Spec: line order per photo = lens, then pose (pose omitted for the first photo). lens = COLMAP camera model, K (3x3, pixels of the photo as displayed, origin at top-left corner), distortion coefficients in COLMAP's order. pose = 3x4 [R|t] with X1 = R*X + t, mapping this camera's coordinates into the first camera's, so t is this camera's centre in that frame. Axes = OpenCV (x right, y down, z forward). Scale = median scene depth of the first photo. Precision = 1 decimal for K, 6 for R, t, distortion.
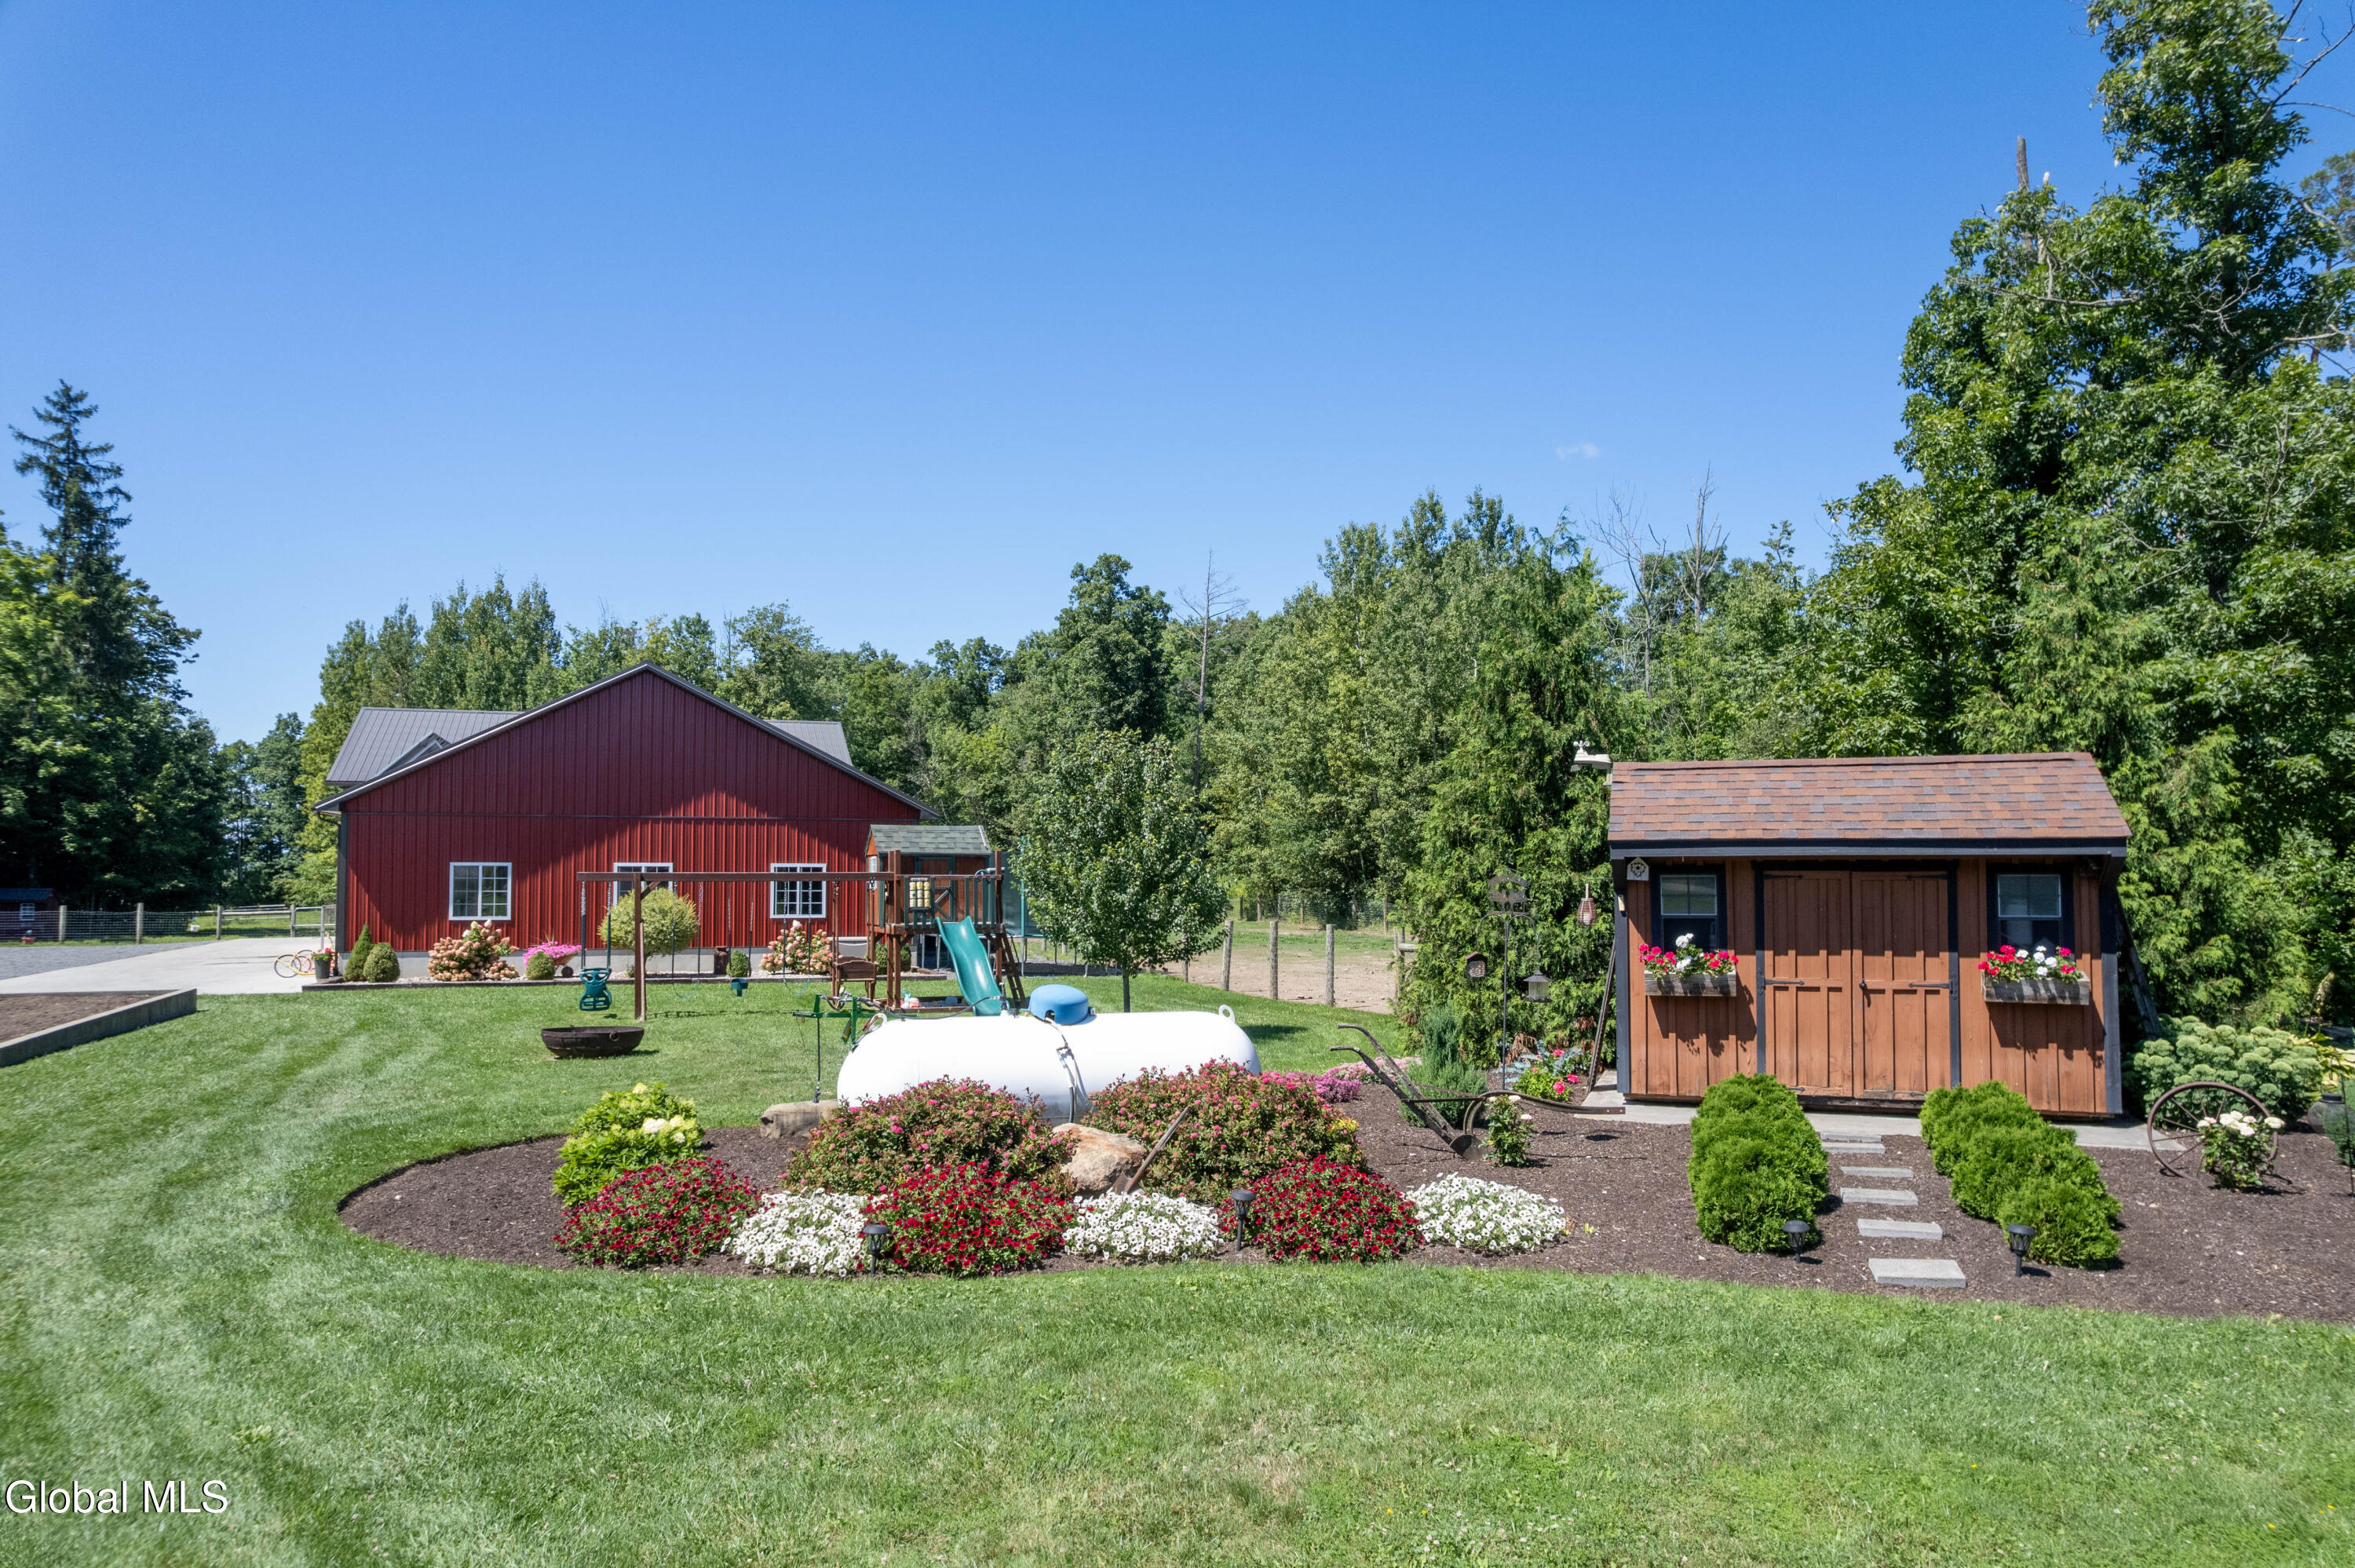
lens RADIAL K [[1504.9, 0, 1186.6], [0, 1504.9, 783.1], [0, 0, 1]] dist [-0.060093, 0.054651]
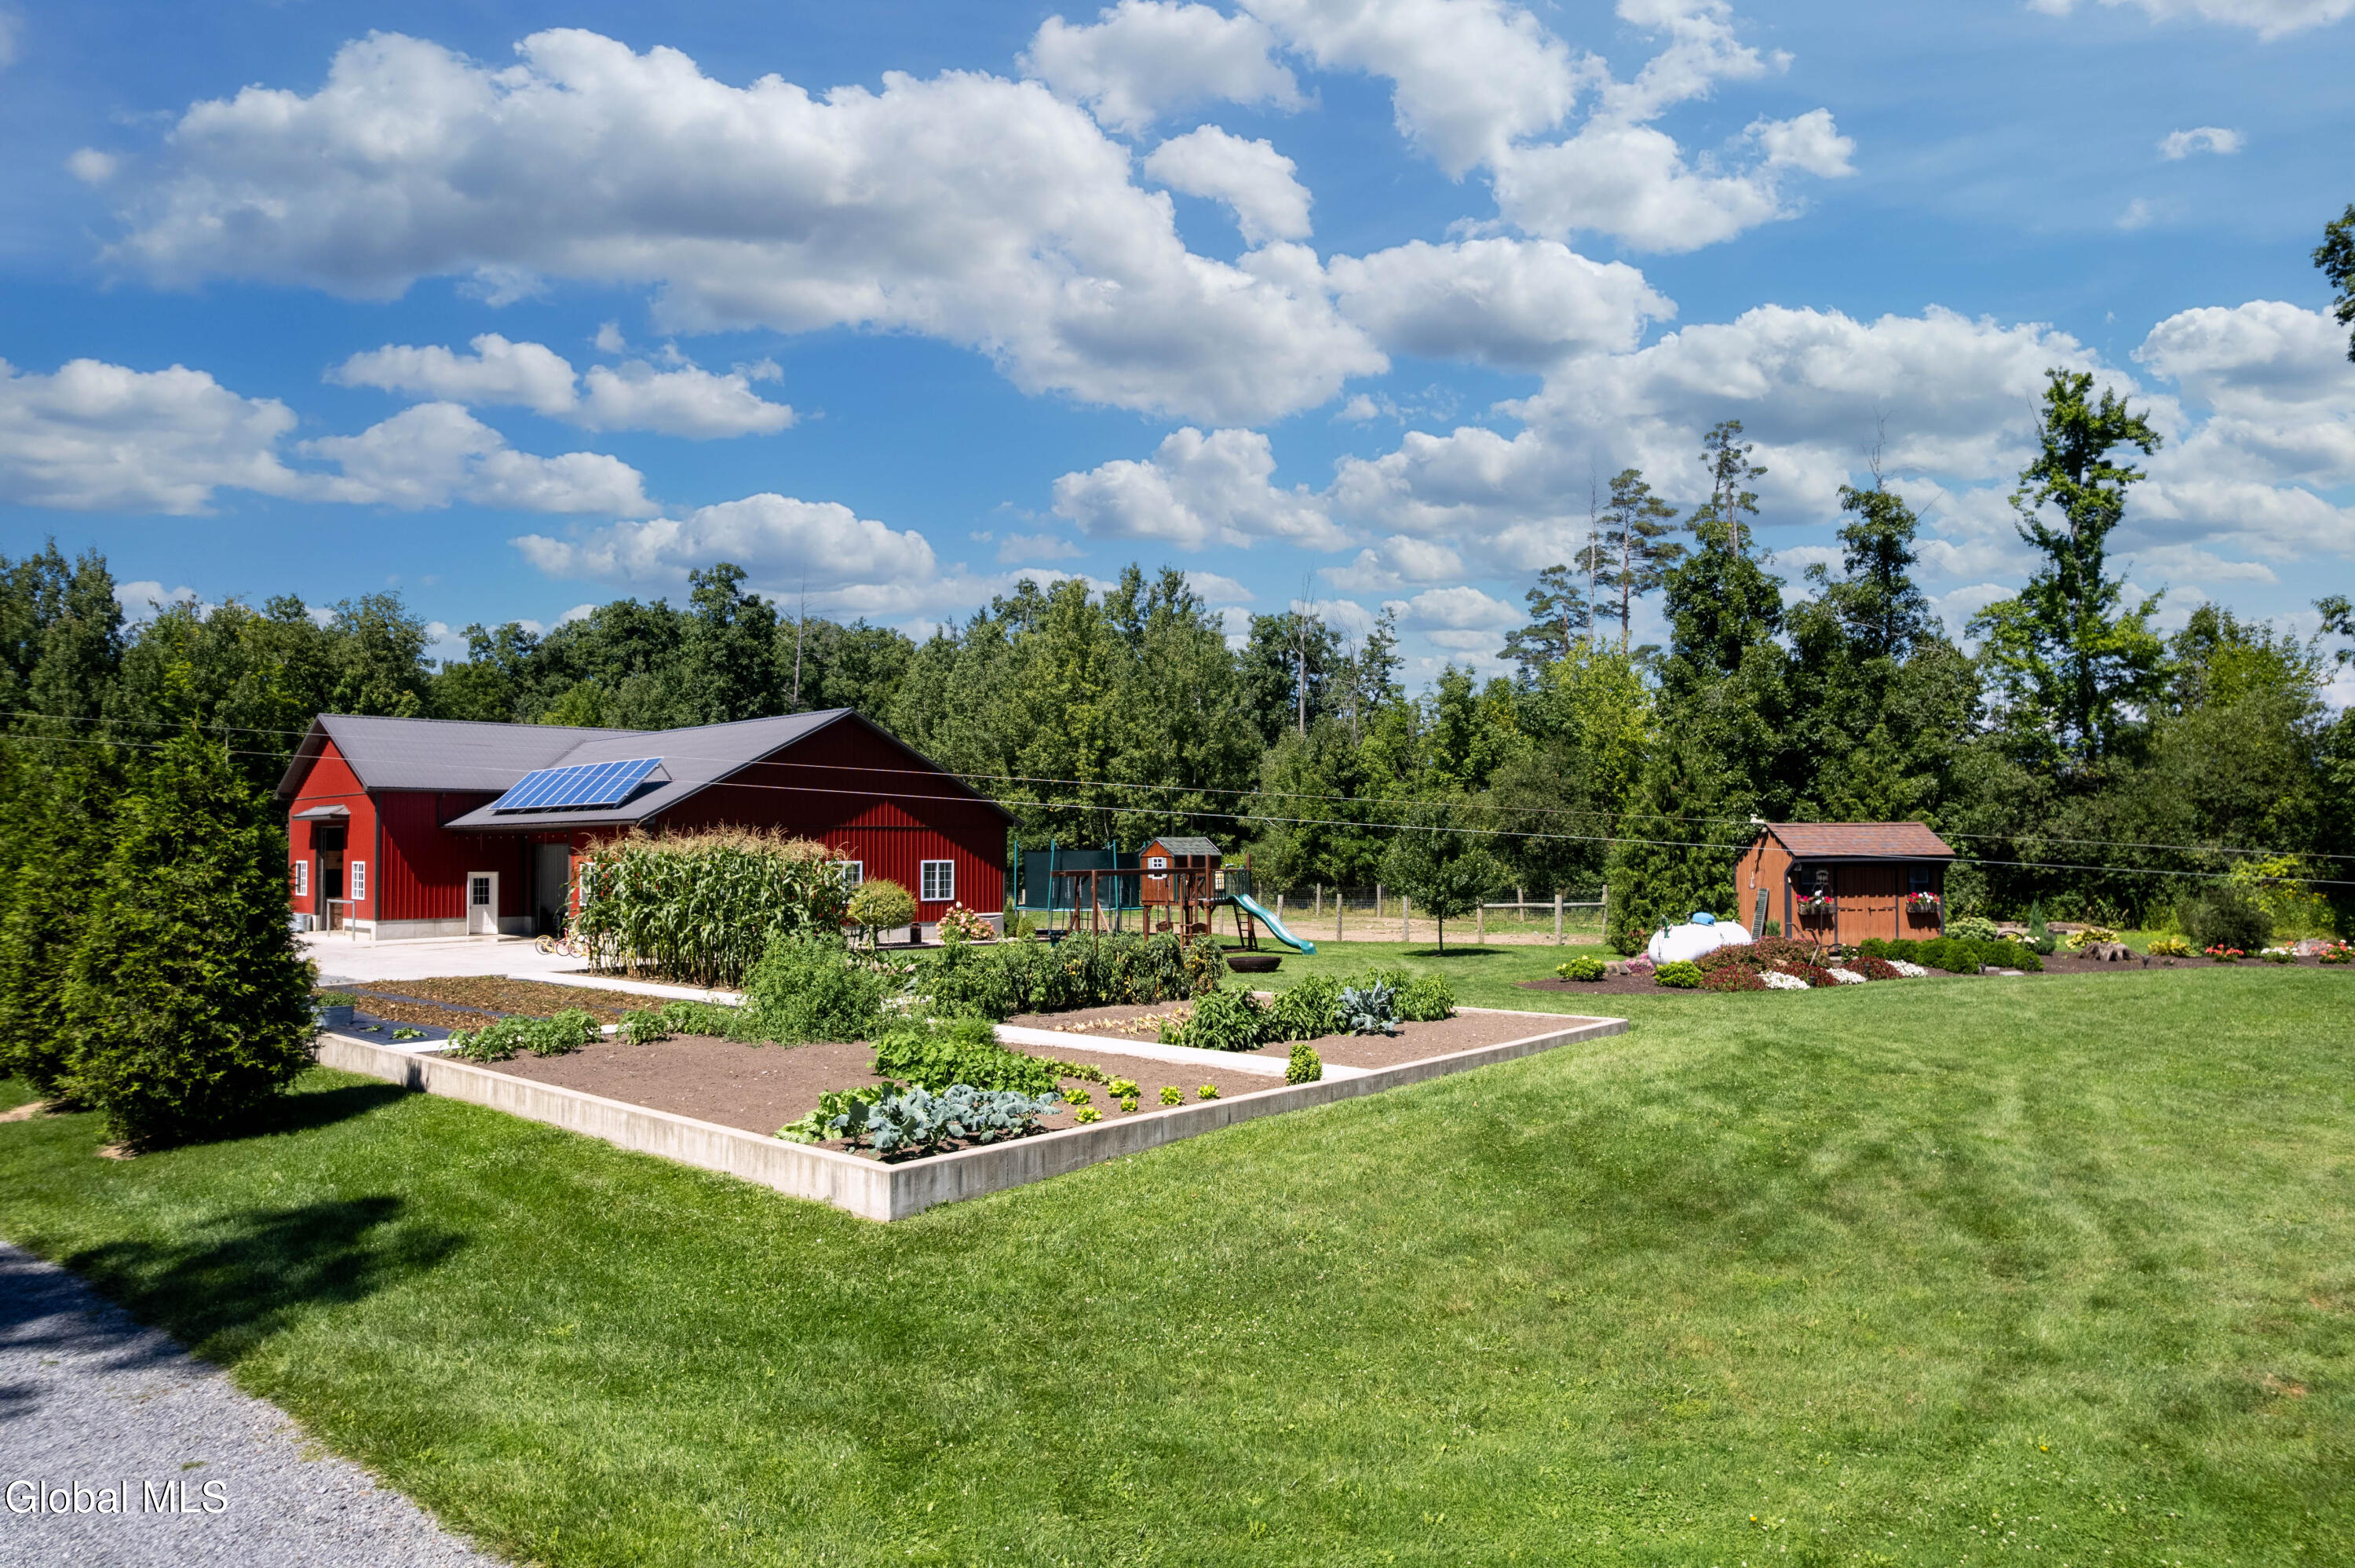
lens RADIAL K [[1504.9, 0, 1174.7], [0, 1504.9, 803.0], [0, 0, 1]] dist [-0.060093, 0.054651]
pose [[0.900943, 0.006883, 0.433883, -0.320430], [-0.018830, 0.999552, 0.023244, -0.016531], [-0.433529, -0.029112, 0.900669, -0.155068]]
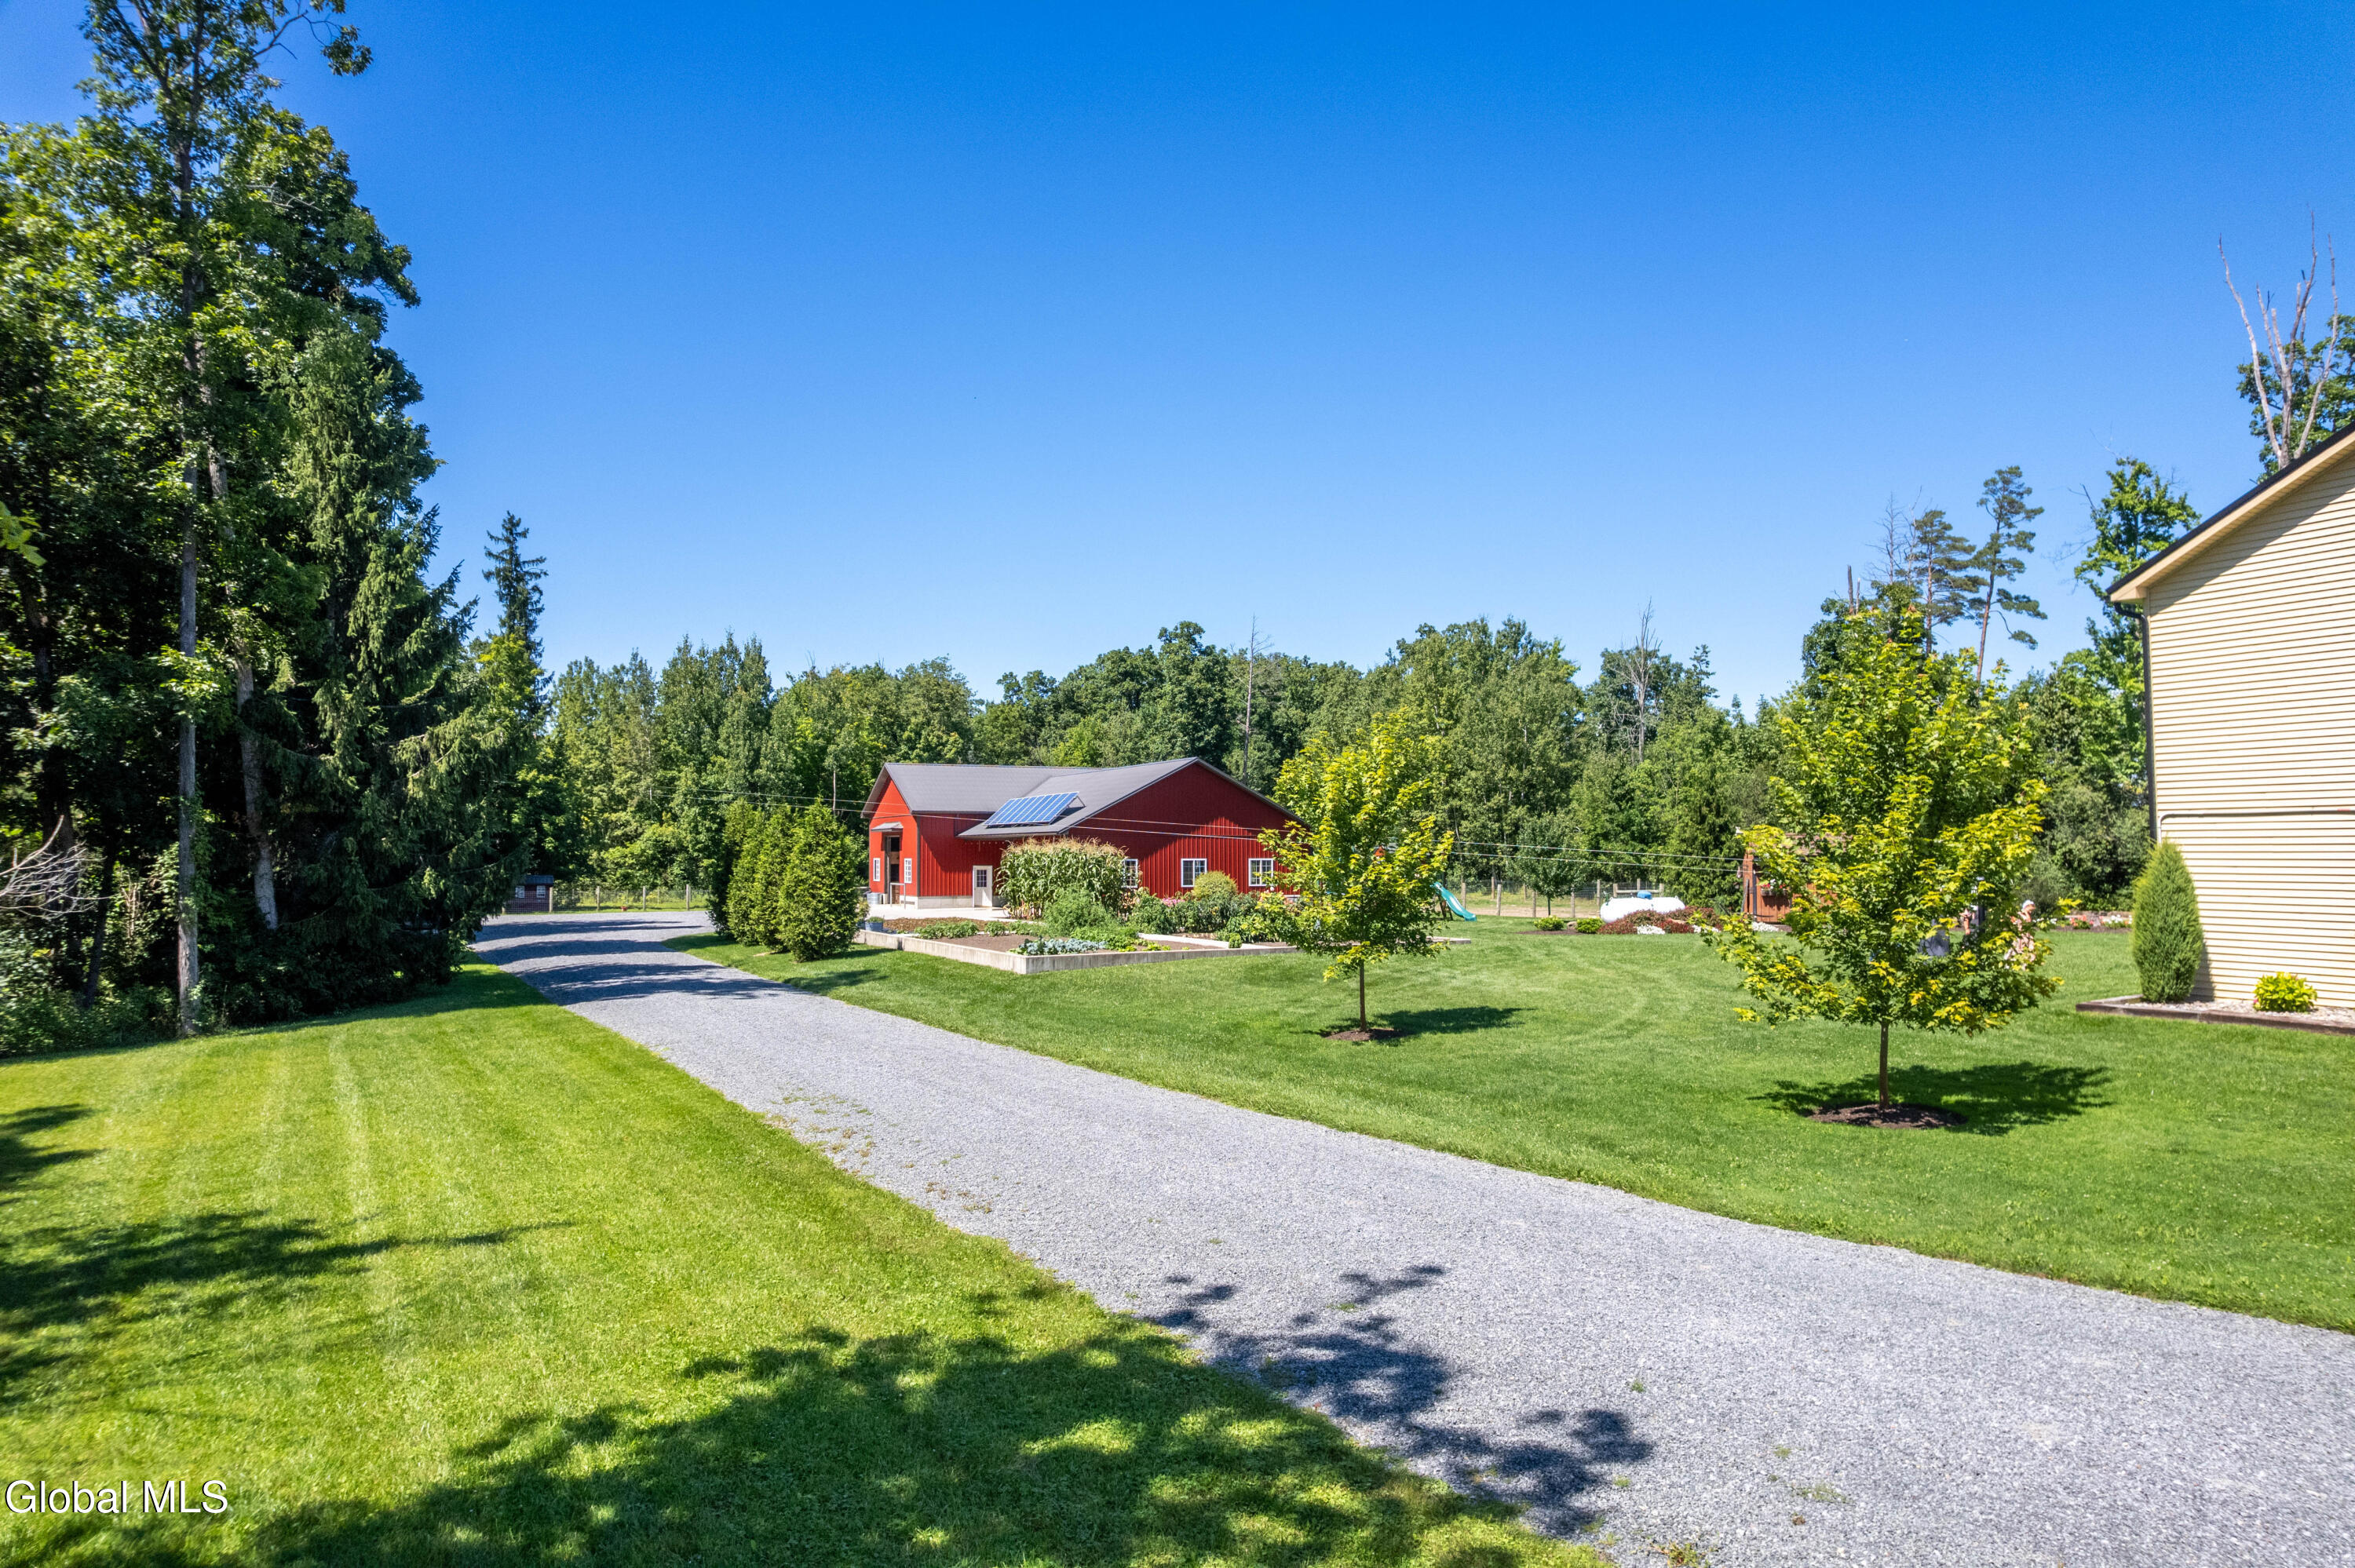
lens RADIAL K [[1504.9, 0, 1182.7], [0, 1504.9, 796.7], [0, 0, 1]] dist [-0.060093, 0.054651]
pose [[0.994434, 0.000031, 0.105364, -0.279293], [-0.002146, 0.999798, 0.019966, -0.033074], [-0.105342, -0.020081, 0.994233, -0.471527]]
